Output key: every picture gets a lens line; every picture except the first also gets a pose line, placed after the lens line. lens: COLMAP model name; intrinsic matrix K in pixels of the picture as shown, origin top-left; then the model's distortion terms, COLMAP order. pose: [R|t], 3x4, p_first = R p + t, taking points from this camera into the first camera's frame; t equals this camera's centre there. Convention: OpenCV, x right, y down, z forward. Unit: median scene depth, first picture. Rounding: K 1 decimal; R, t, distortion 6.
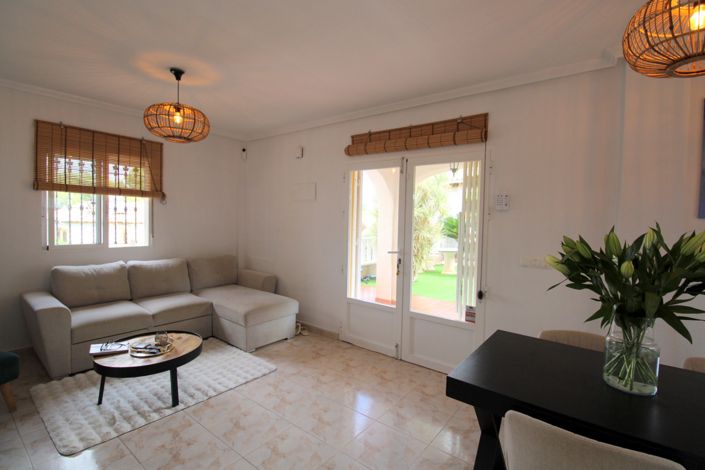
lens RADIAL K [[327.9, 0, 358.0], [0, 327.9, 230.0], [0, 0, 1]] dist [0.003493, -0.013696]
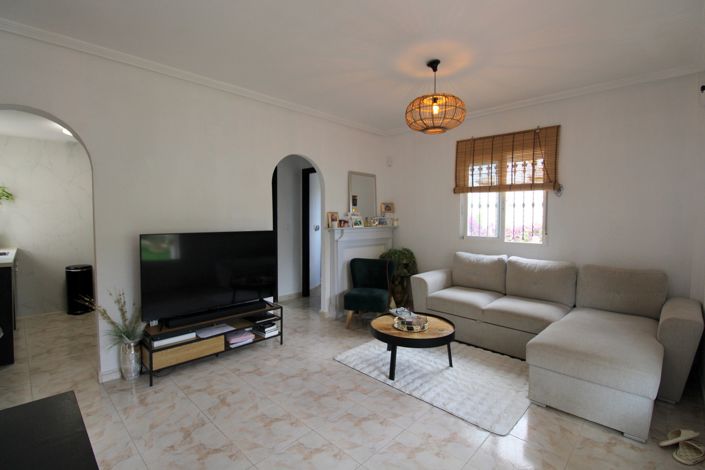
lens RADIAL K [[327.9, 0, 358.0], [0, 327.9, 230.0], [0, 0, 1]] dist [0.003493, -0.013696]
pose [[-0.106834, 0.020582, -0.994064, 0.385055], [-0.037711, 0.998982, 0.024737, 0.008609], [0.993561, 0.040130, -0.105950, 0.701302]]
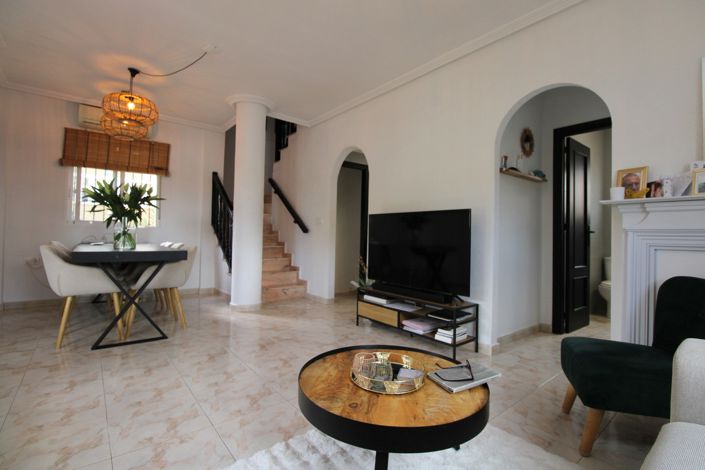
lens RADIAL K [[327.9, 0, 358.0], [0, 327.9, 230.0], [0, 0, 1]] dist [0.003493, -0.013696]
pose [[-0.972481, -0.040162, 0.229493, -0.525227], [-0.039250, 0.999193, 0.008543, 0.098589], [-0.229651, -0.000700, -0.973273, 1.150364]]
